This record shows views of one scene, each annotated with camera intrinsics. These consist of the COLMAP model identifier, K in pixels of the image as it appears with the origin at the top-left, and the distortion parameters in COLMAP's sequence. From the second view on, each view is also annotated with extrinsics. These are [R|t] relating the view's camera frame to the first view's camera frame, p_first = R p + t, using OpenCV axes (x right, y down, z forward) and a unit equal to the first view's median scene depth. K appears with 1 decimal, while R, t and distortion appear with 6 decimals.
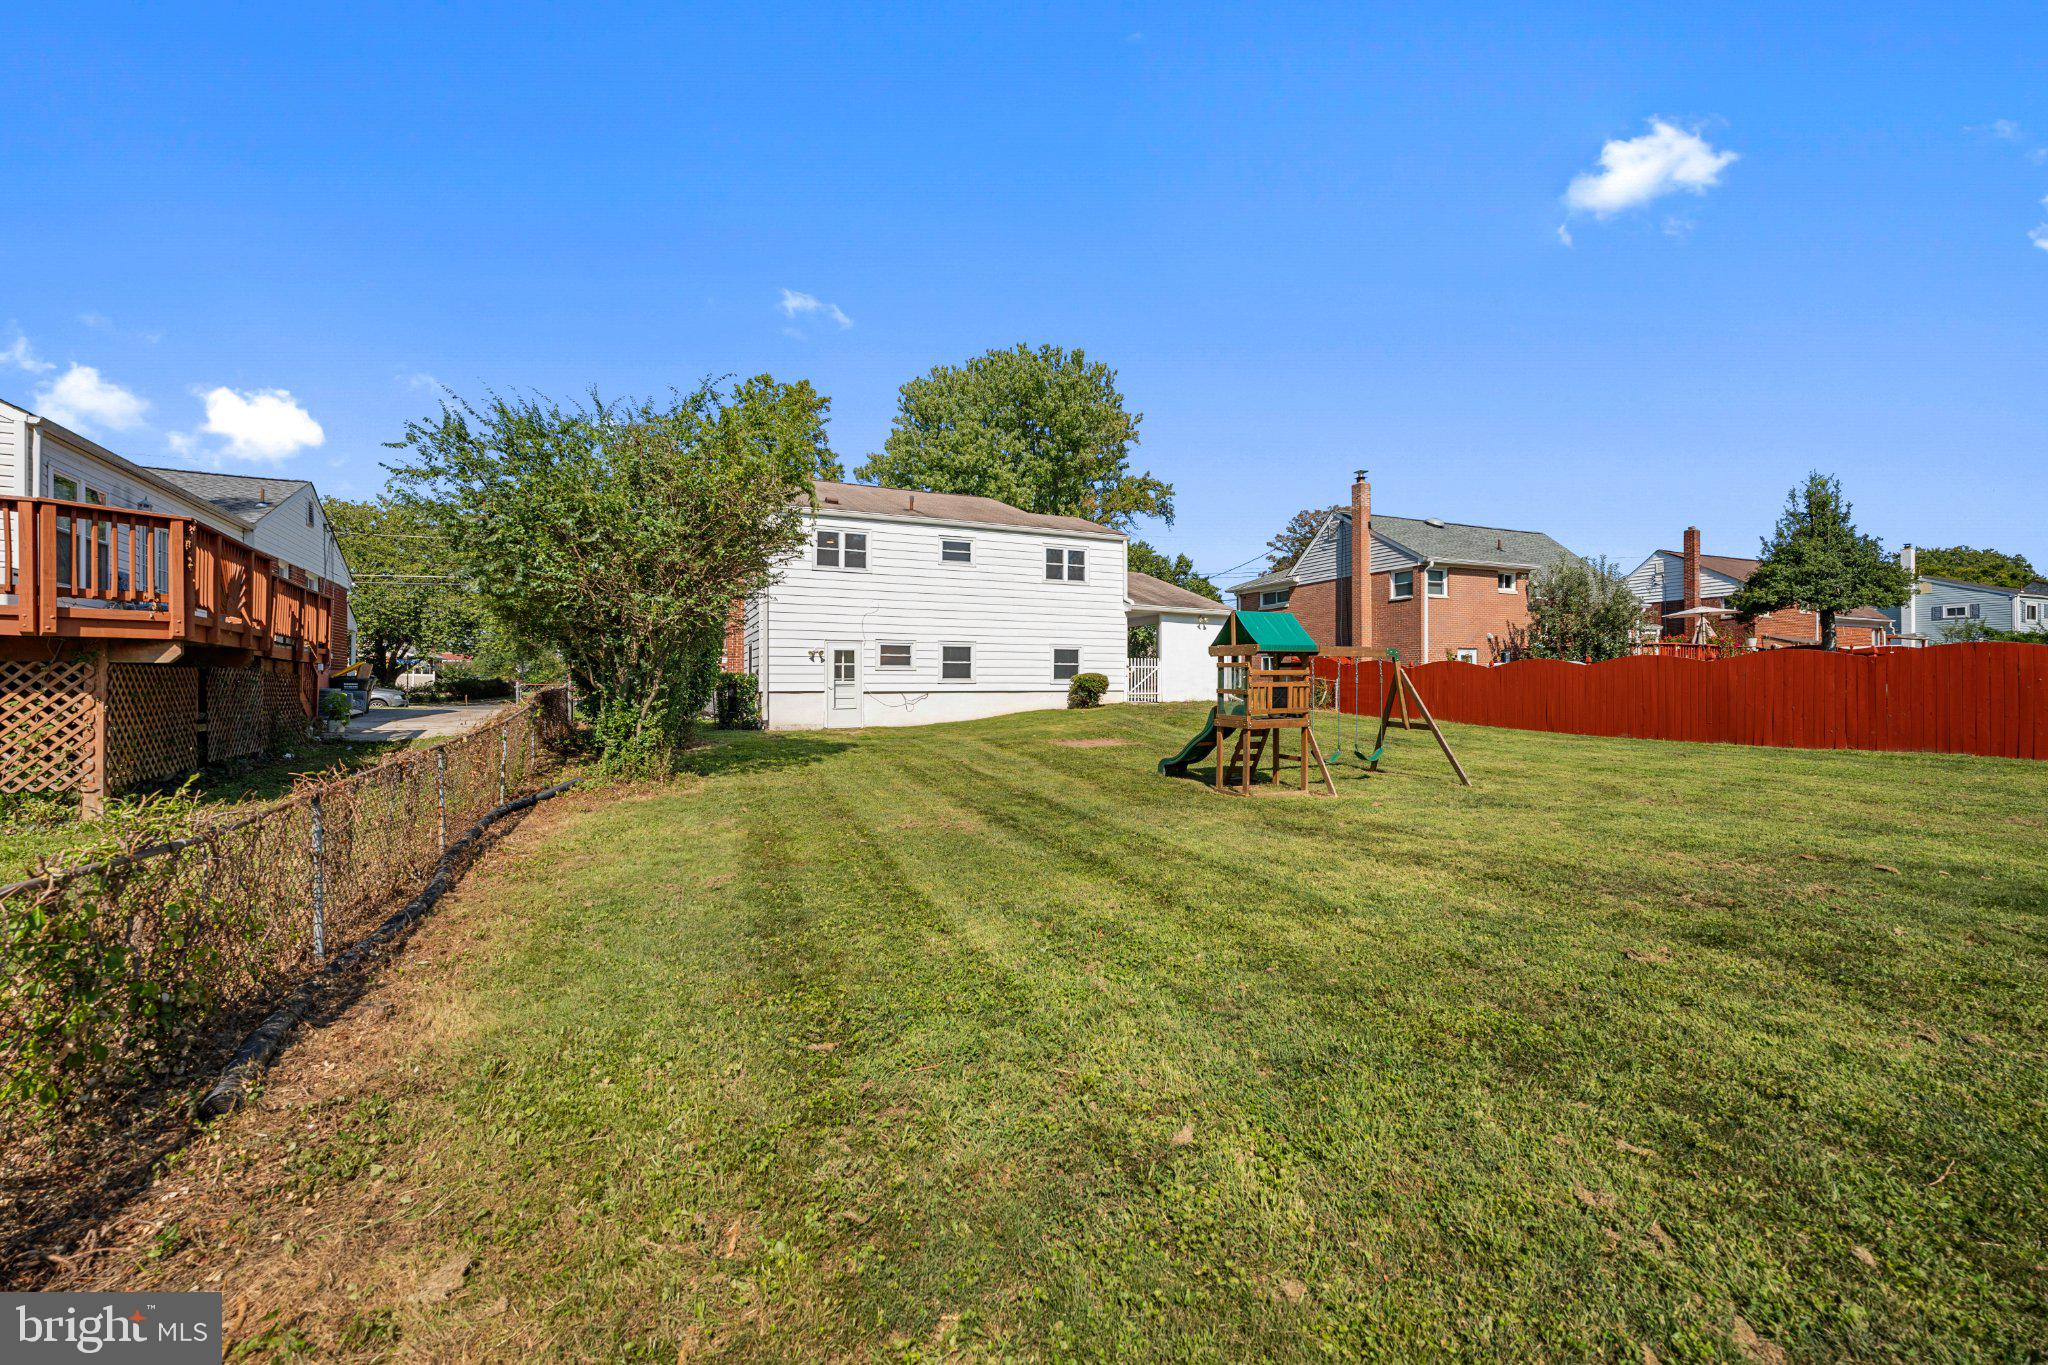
lens RADIAL K [[827.1, 0, 1027.6], [0, 827.1, 656.3], [0, 0, 1]] dist [0.000347, 0.000032]
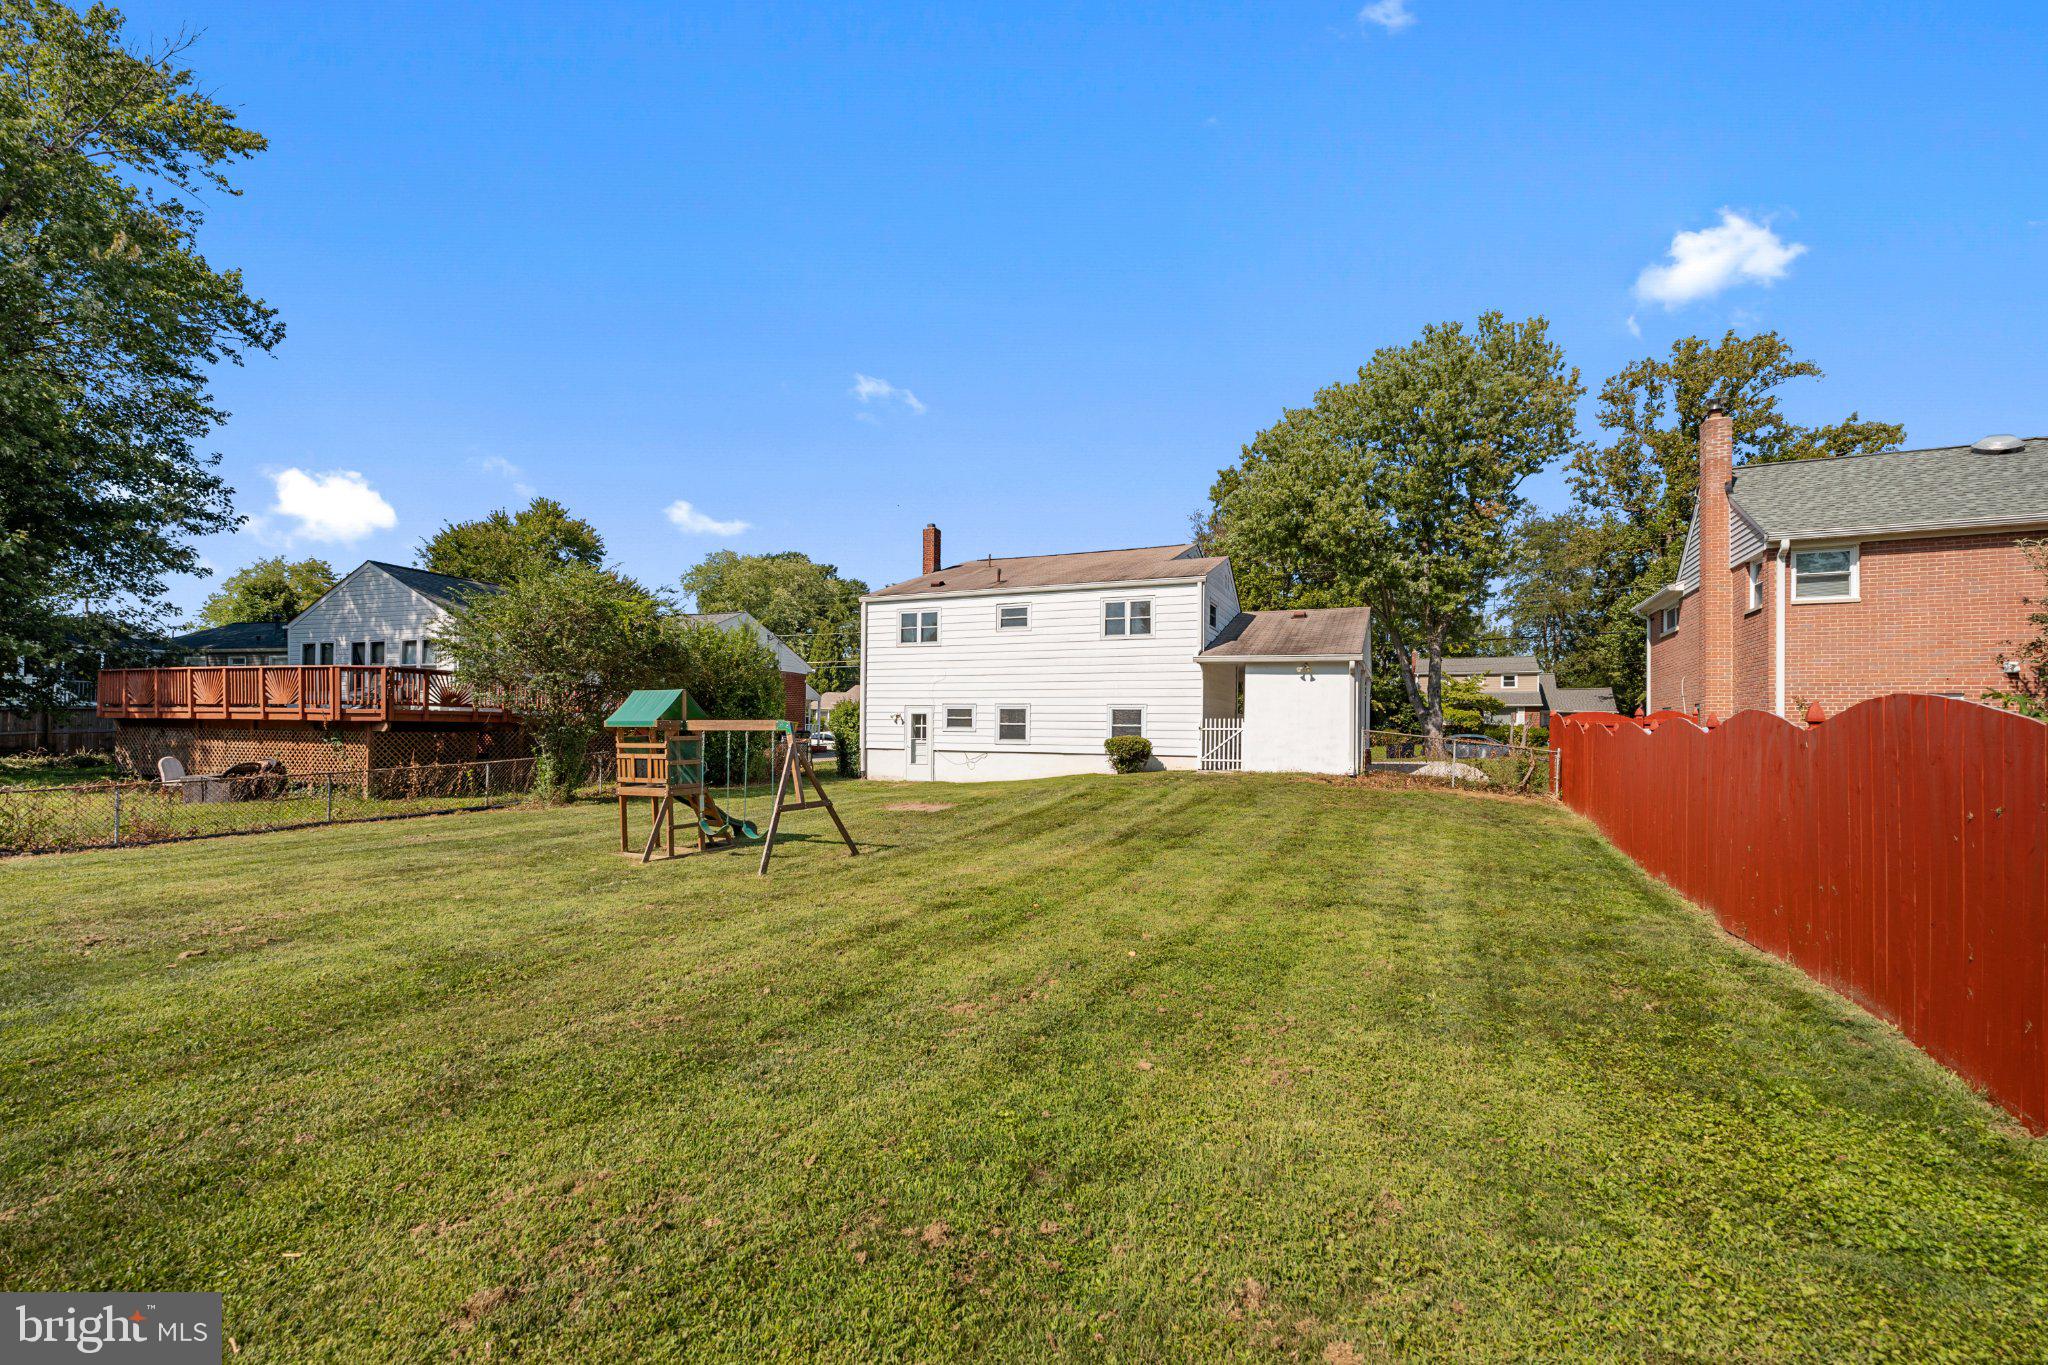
lens RADIAL K [[827.1, 0, 1027.6], [0, 827.1, 656.3], [0, 0, 1]] dist [0.000347, 0.000032]
pose [[0.668368, -0.058114, -0.741557, 0.699067], [0.014137, 0.997756, -0.065449, -0.009177], [0.743696, 0.033261, 0.667690, 0.317939]]
